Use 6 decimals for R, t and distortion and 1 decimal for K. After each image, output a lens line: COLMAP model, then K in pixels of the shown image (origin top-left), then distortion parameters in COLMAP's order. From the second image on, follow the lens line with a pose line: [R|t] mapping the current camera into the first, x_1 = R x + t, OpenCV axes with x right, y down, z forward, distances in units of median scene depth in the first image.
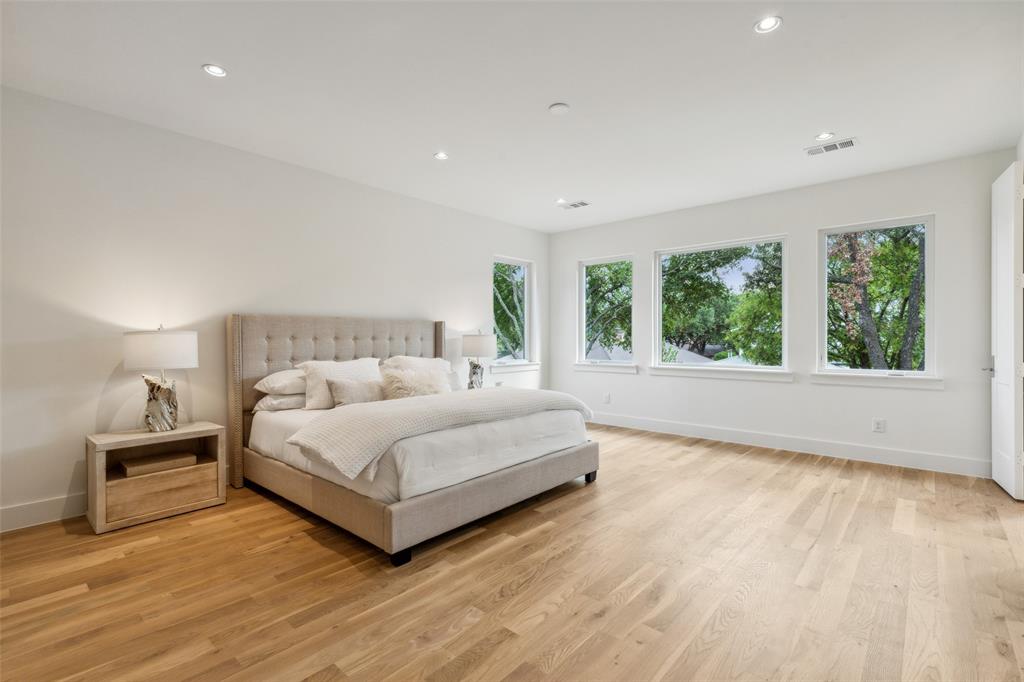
lens RADIAL K [[461.3, 0, 507.3], [0, 461.3, 340.1], [0, 0, 1]] dist [0.008267, -0.000399]
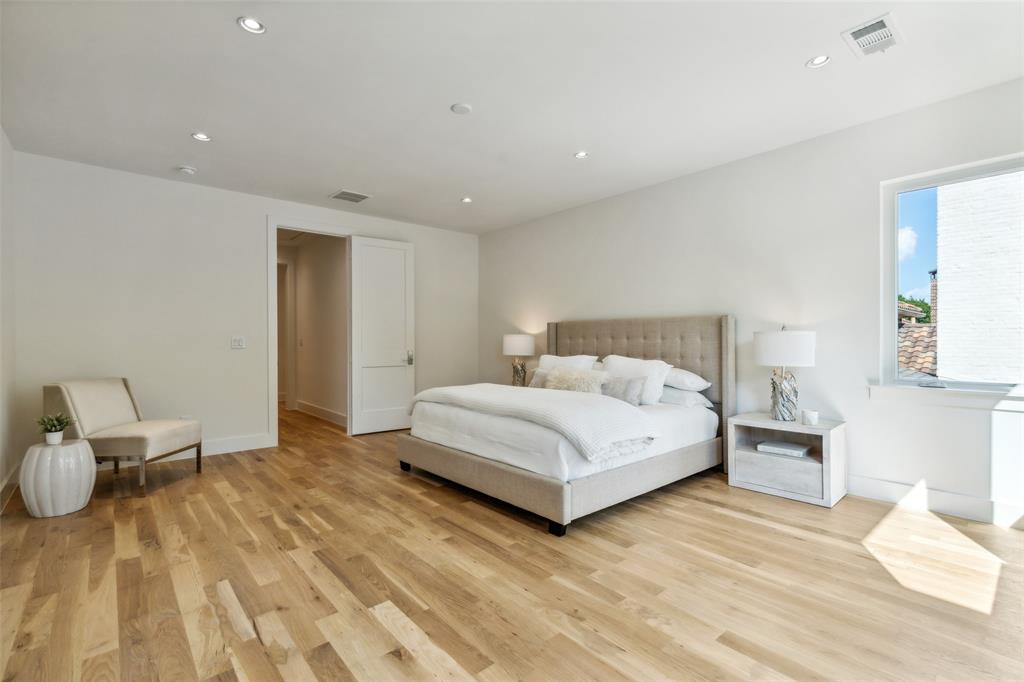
lens RADIAL K [[461.3, 0, 512.0], [0, 461.3, 343.1], [0, 0, 1]] dist [0.008267, -0.000399]
pose [[-0.114254, 0.008147, -0.993418, 1.236981], [0.002601, 0.999965, 0.007902, -0.000095], [0.993448, -0.001681, -0.114271, 1.383181]]
